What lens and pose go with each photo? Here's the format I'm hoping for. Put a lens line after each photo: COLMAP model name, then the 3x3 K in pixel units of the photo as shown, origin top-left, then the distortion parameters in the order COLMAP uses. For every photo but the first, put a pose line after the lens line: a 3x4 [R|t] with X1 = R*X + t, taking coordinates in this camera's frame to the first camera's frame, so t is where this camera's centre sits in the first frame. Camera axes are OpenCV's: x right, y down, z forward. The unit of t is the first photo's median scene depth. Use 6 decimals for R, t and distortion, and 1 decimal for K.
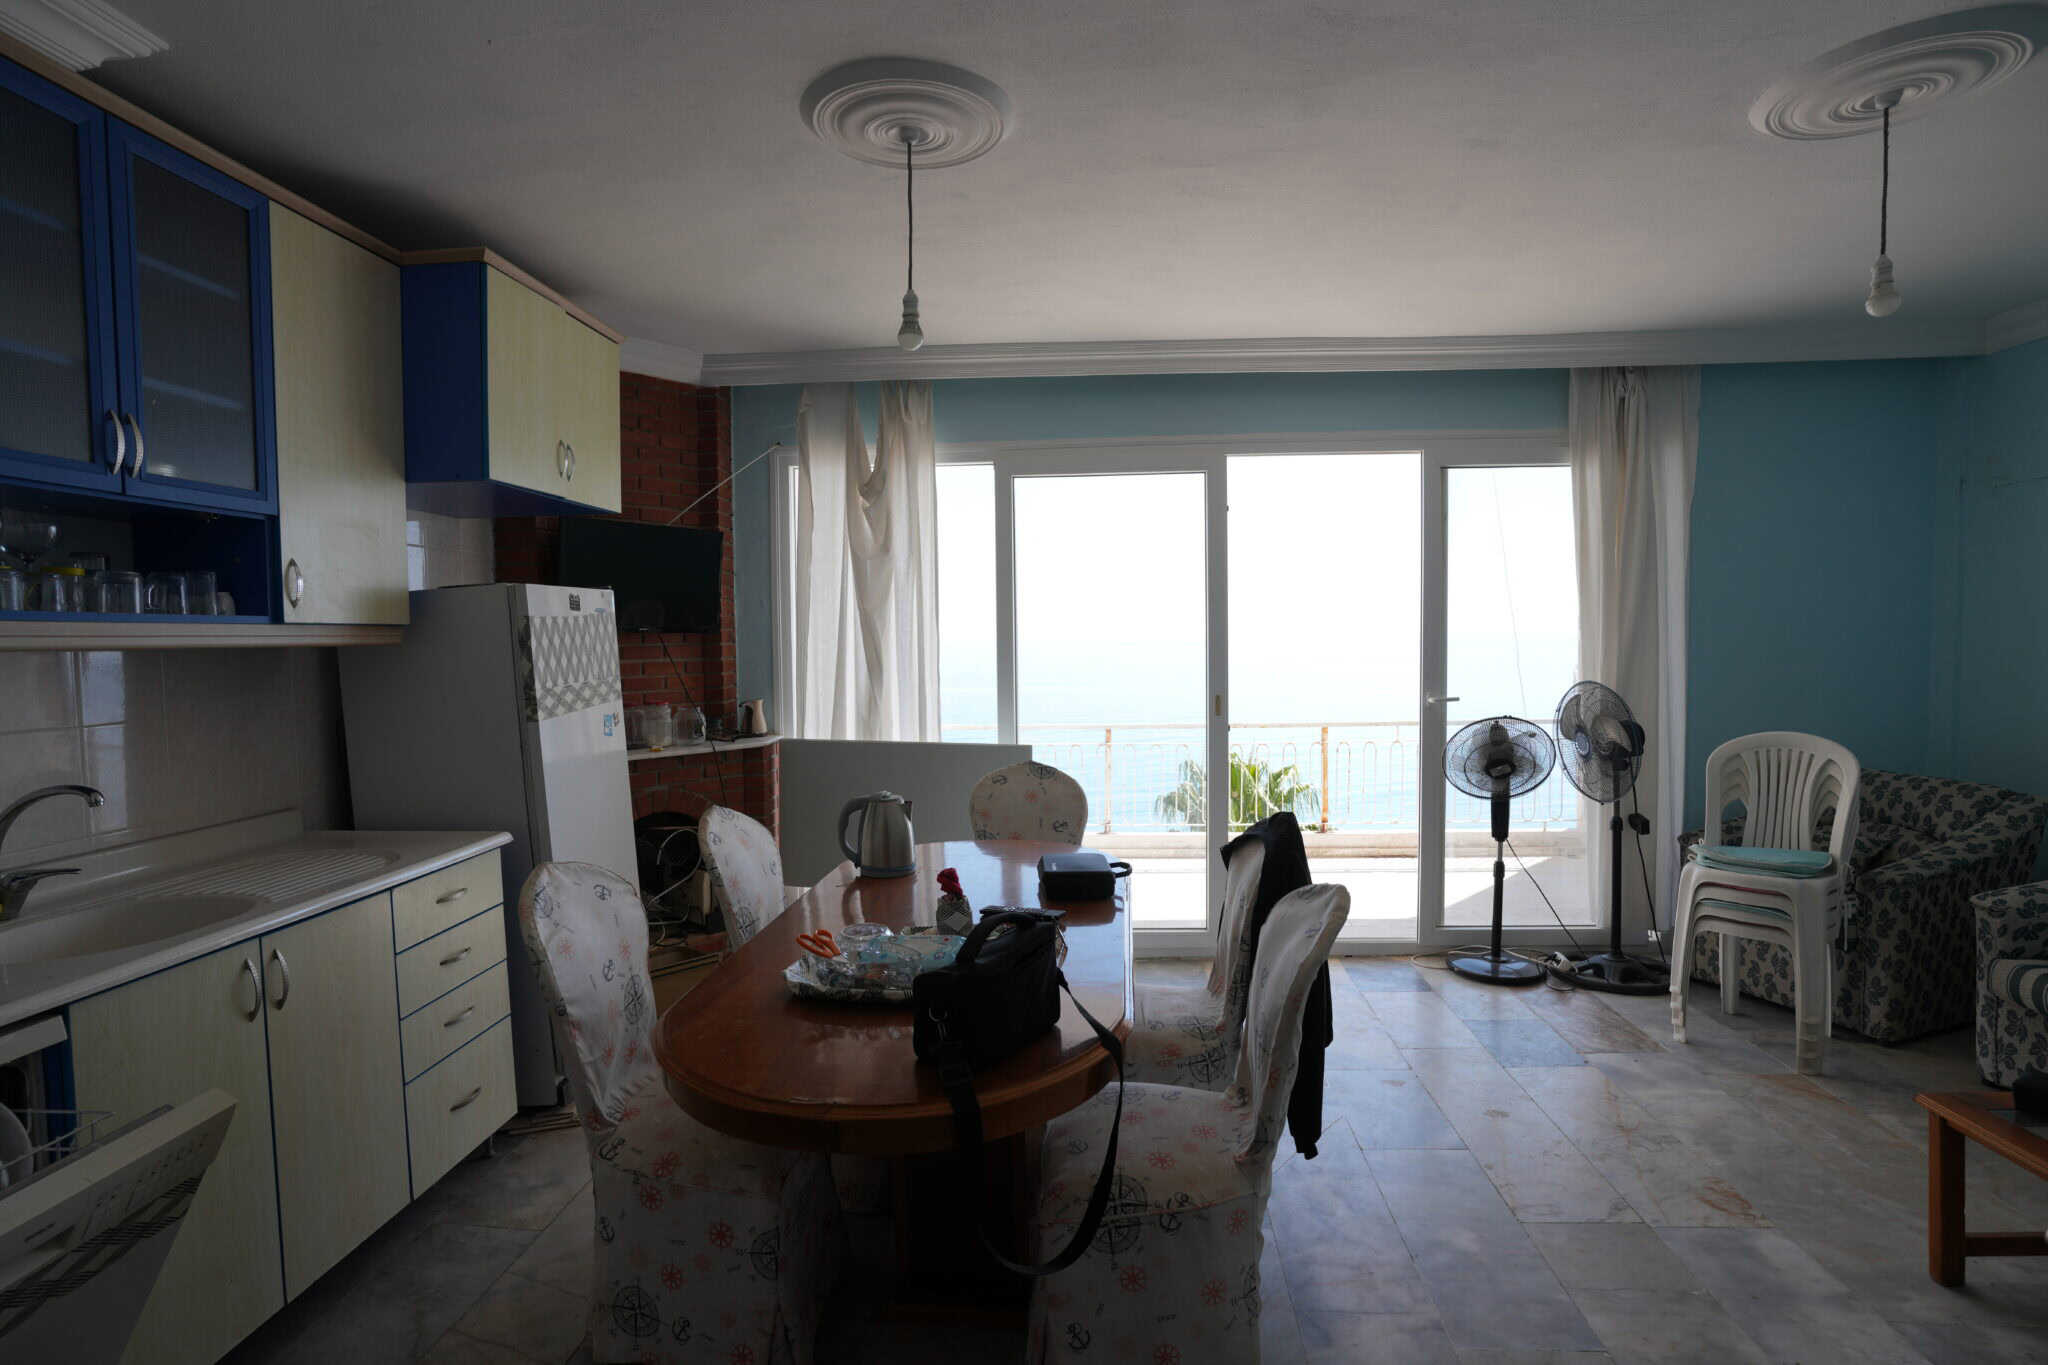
lens RADIAL K [[1005.5, 0, 1023.0], [0, 1005.5, 679.8], [0, 0, 1]] dist [-0.087419, 0.044901]
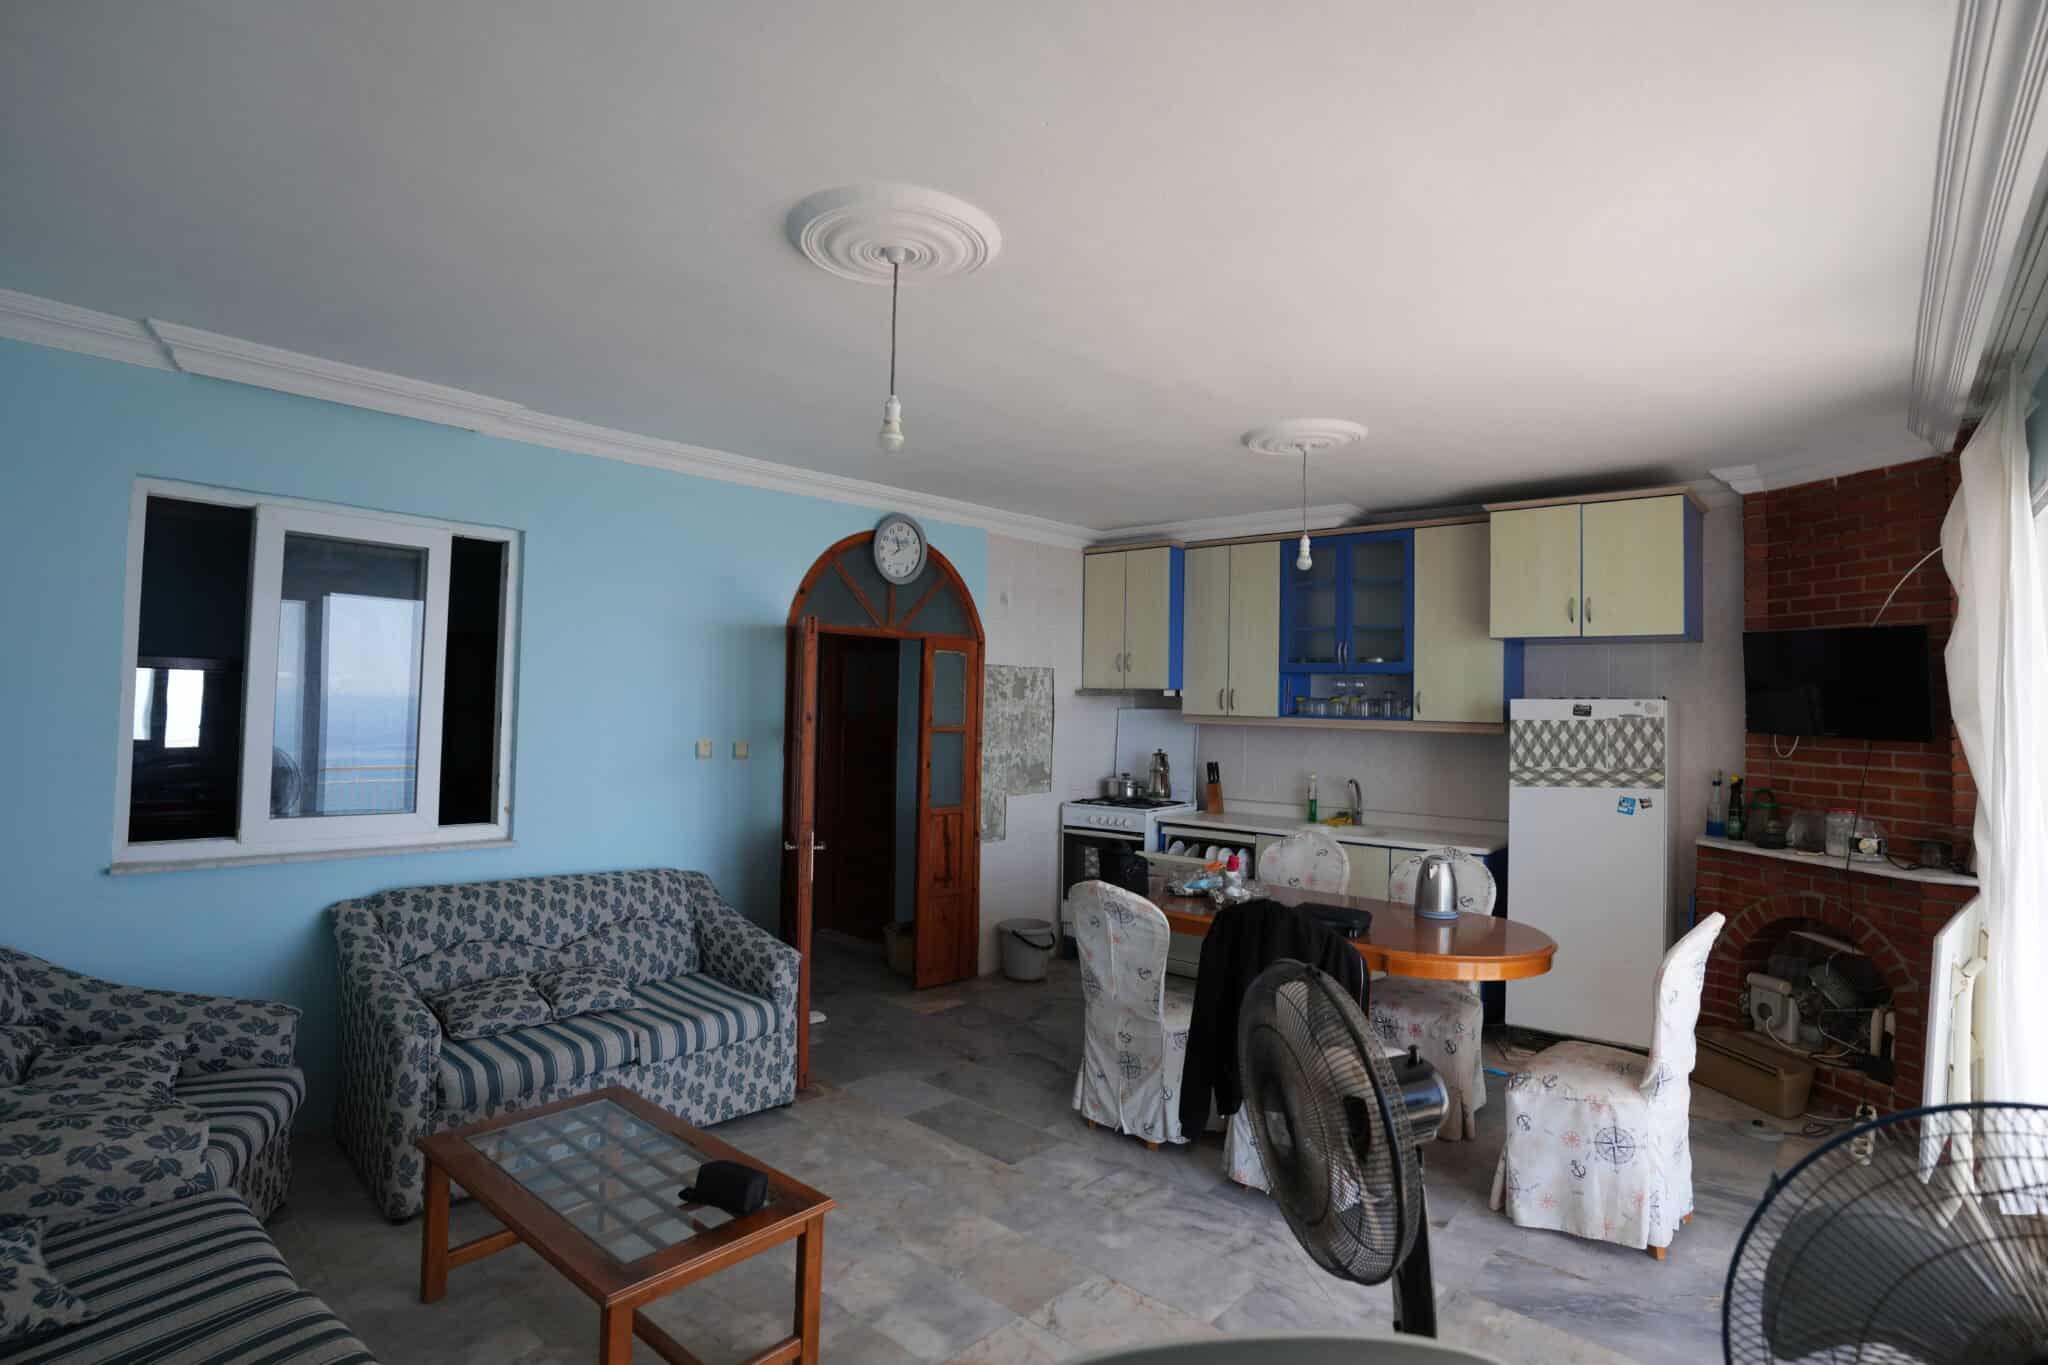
lens RADIAL K [[1004.6, 0, 1023.6], [0, 1004.6, 680.0], [0, 0, 1]] dist [-0.079003, 0.037834]
pose [[-0.608846, -0.016944, -0.793108, 1.173800], [-0.048477, 0.998698, 0.015879, -0.109300], [0.791806, 0.048115, -0.608874, 1.275257]]
